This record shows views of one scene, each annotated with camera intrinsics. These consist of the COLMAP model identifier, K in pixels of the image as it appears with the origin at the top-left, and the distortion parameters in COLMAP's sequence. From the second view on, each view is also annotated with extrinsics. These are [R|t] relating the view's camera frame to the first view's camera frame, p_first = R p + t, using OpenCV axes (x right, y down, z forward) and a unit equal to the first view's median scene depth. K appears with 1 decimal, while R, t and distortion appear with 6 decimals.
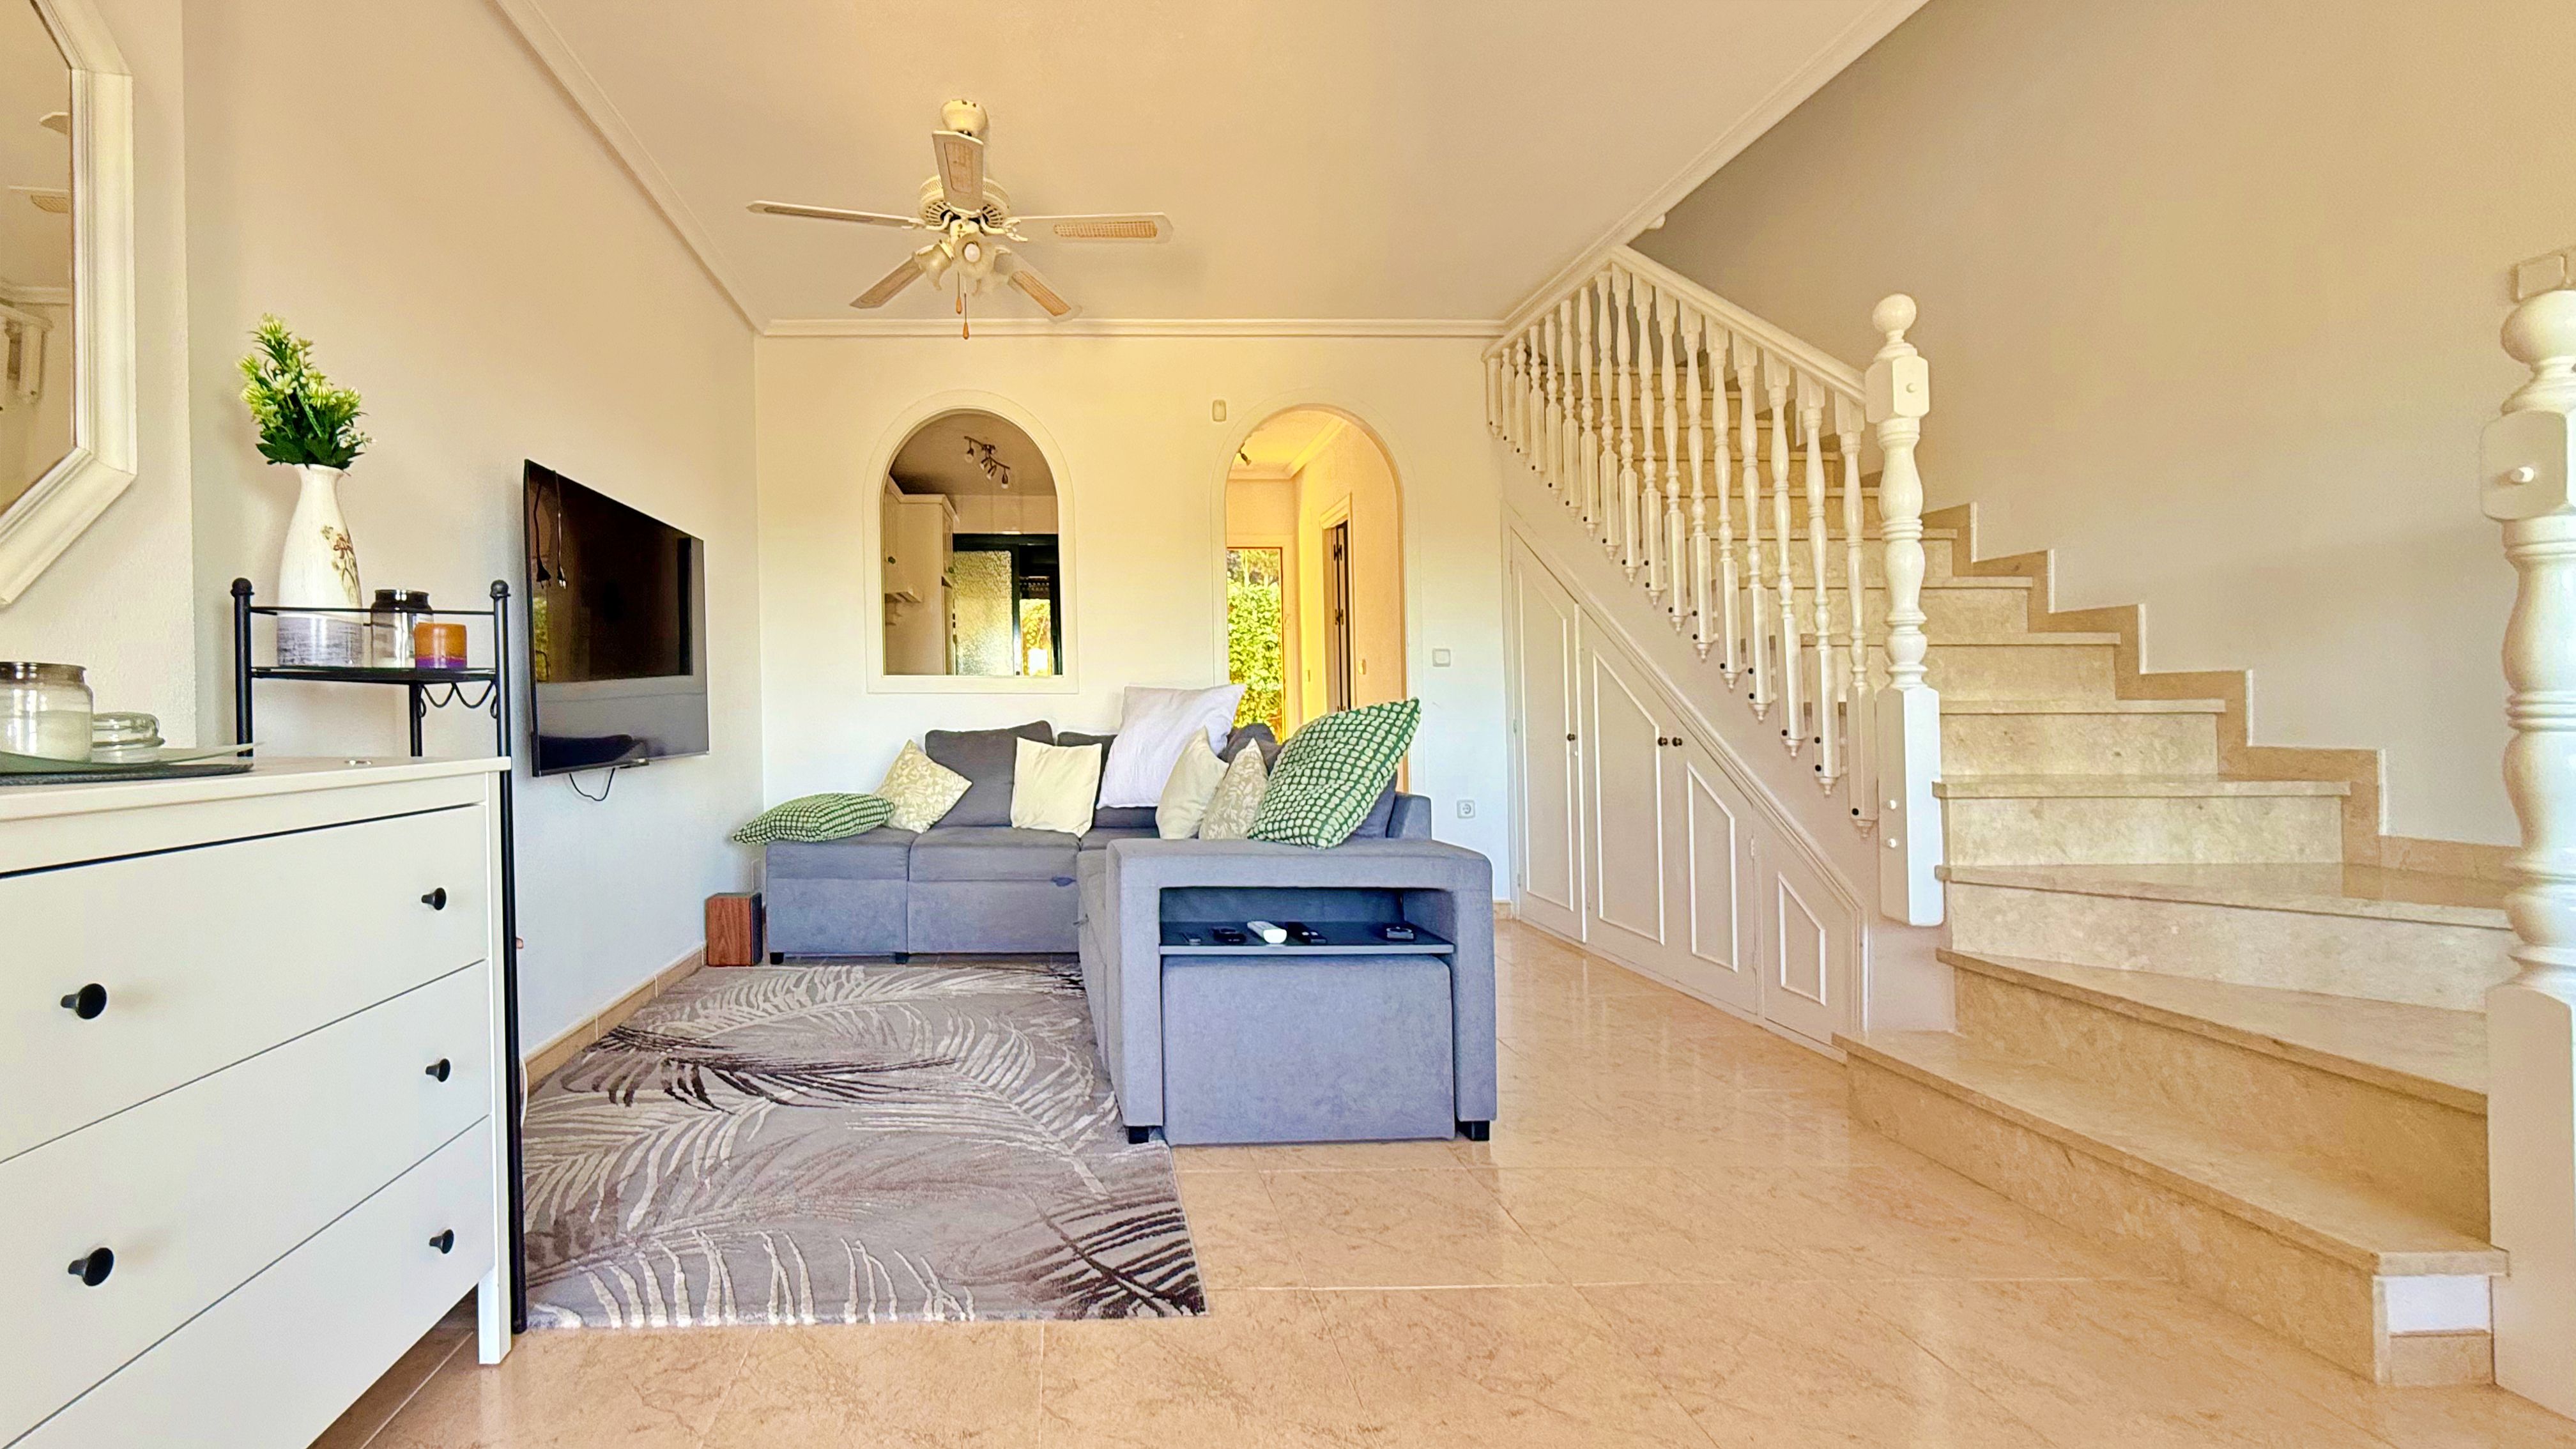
lens RADIAL K [[1142.8, 0, 1187.5], [0, 1142.8, 653.4], [0, 0, 1]] dist [0.002828, -0.000522]
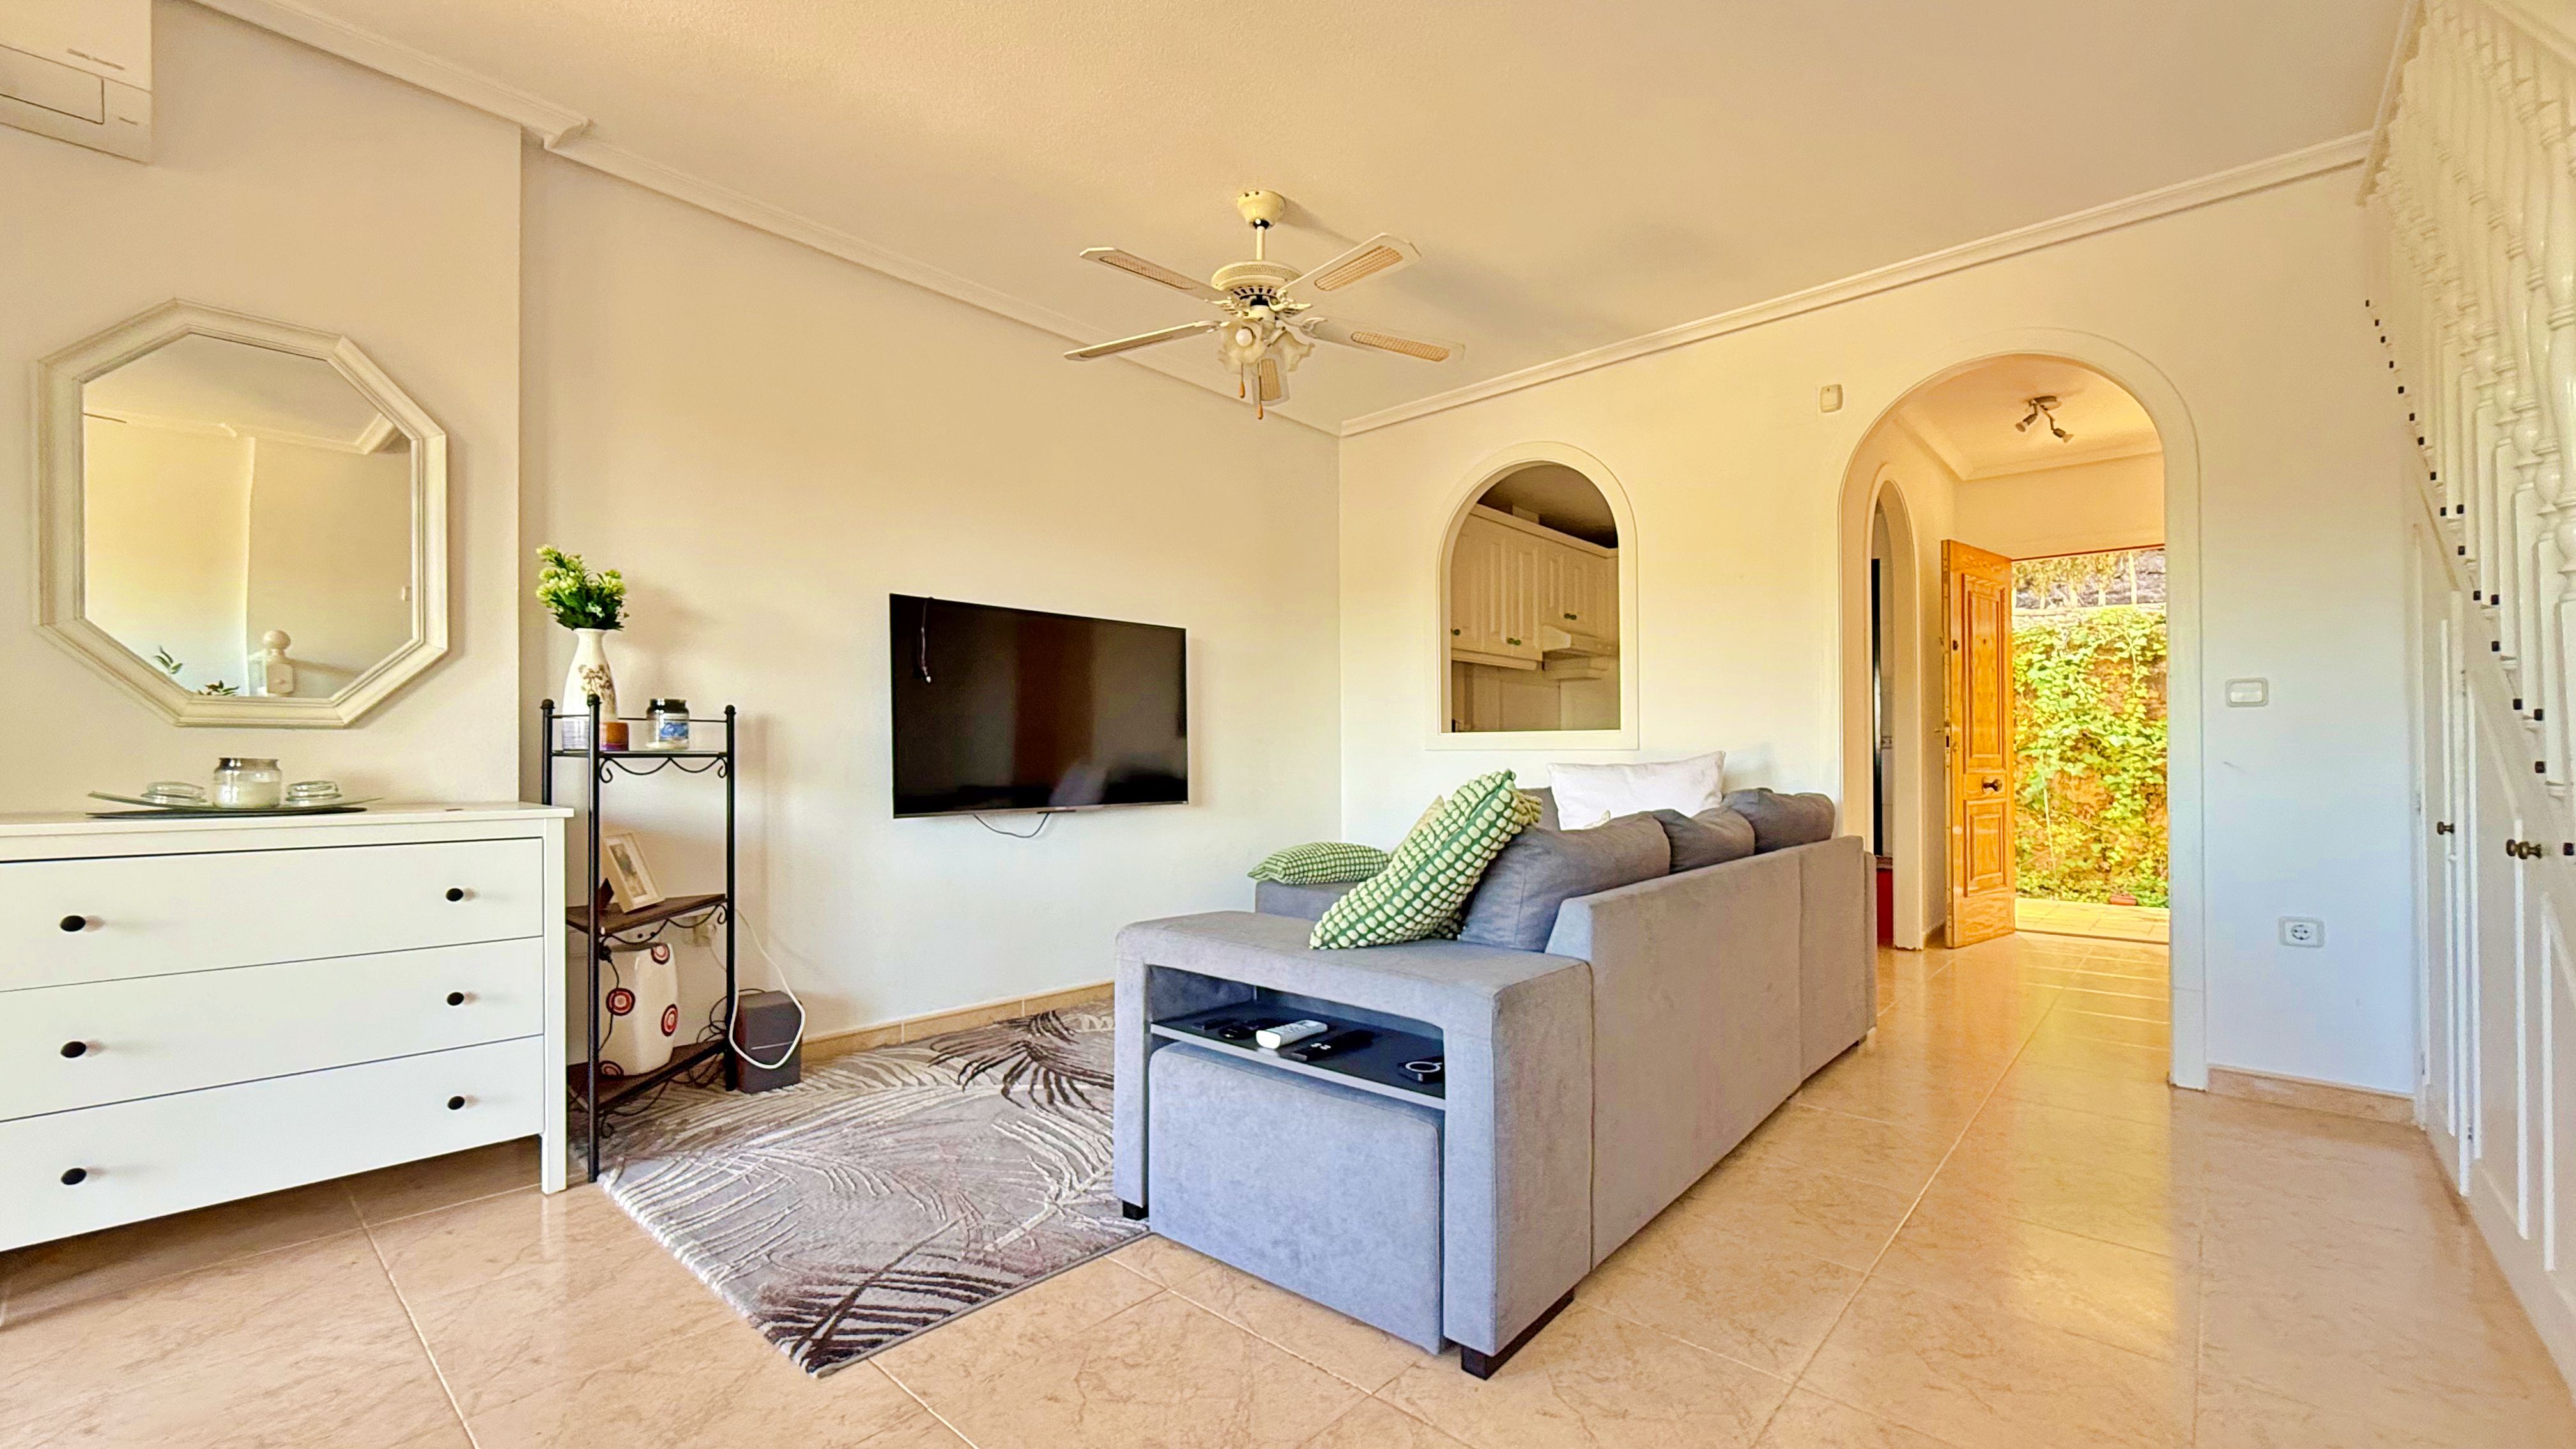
lens RADIAL K [[1051.1, 0, 1304.5], [0, 1051.1, 740.4], [0, 0, 1]] dist [0.000044, 0.000211]
pose [[0.673430, -0.008121, -0.739206, 1.079752], [0.032494, 0.999298, 0.018624, 0.003111], [0.738536, -0.036562, 0.673221, 0.753000]]
